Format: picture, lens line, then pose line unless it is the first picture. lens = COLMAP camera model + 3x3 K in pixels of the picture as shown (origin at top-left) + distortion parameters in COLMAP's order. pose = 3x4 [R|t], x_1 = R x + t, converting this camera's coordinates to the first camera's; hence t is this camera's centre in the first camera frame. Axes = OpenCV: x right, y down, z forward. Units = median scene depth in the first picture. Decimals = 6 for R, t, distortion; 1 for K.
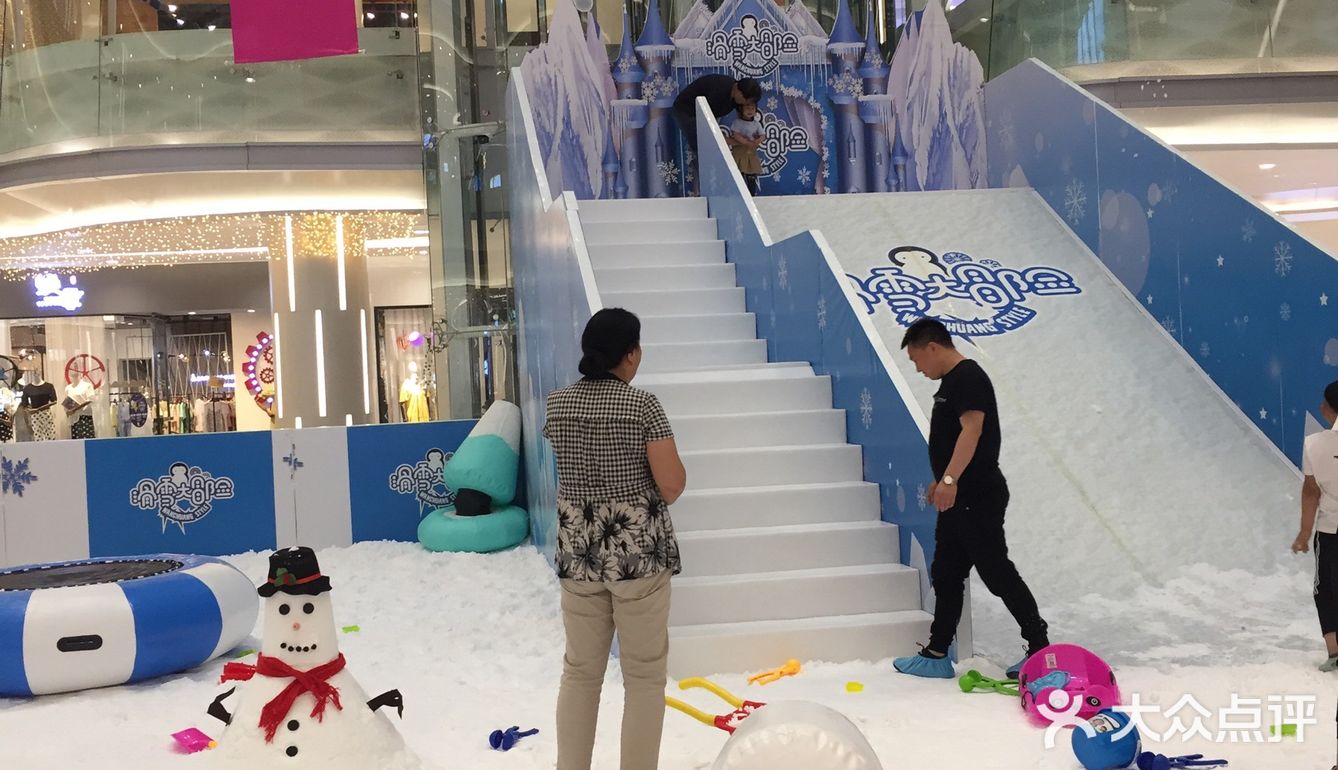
lens RADIAL K [[1479.8, 0, 669.0], [0, 1479.8, 385.0], [0, 0, 1]] dist [0.059392, 0.001428]
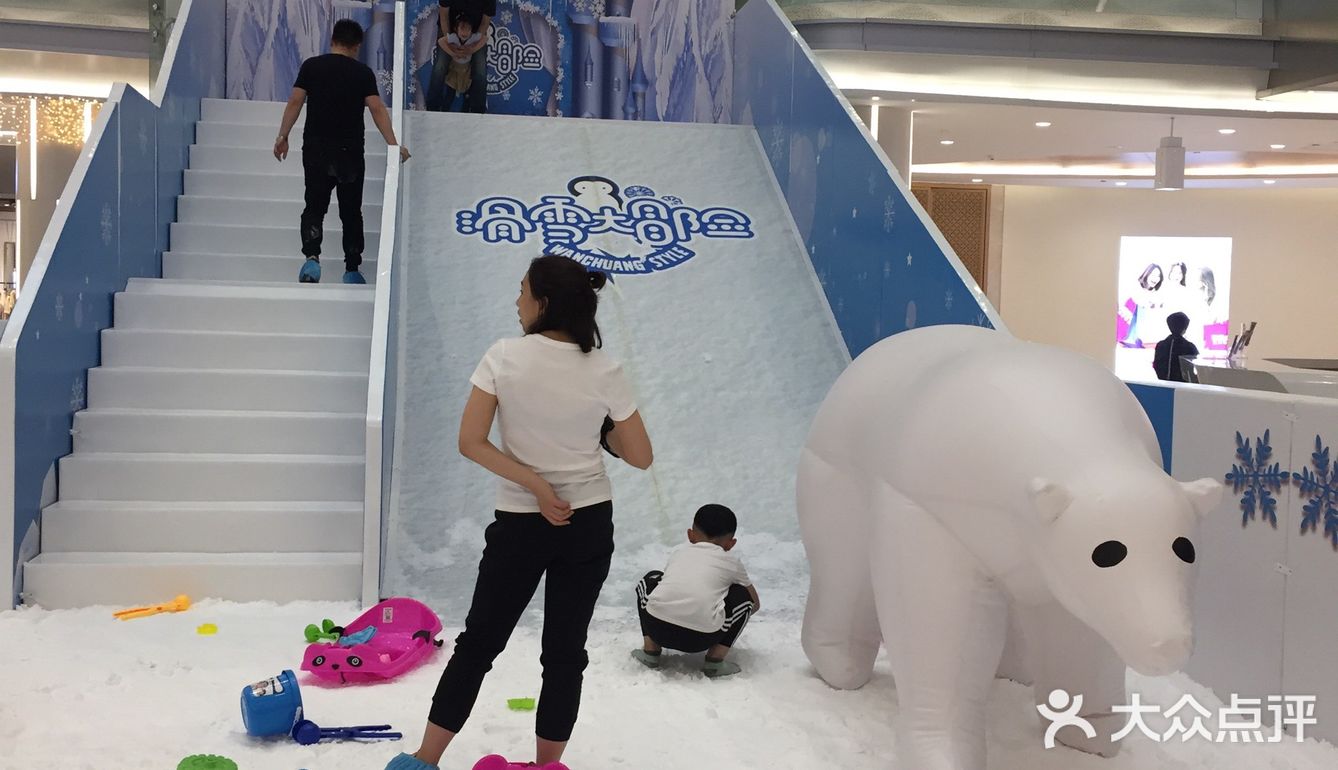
lens RADIAL K [[1479.8, 0, 669.0], [0, 1479.8, 385.0], [0, 0, 1]] dist [0.059392, 0.001428]
pose [[0.997321, 0.073126, 0.001572, 0.189637], [-0.073117, 0.996160, 0.048152, -0.007637], [0.001955, -0.048138, 0.998839, 0.032942]]
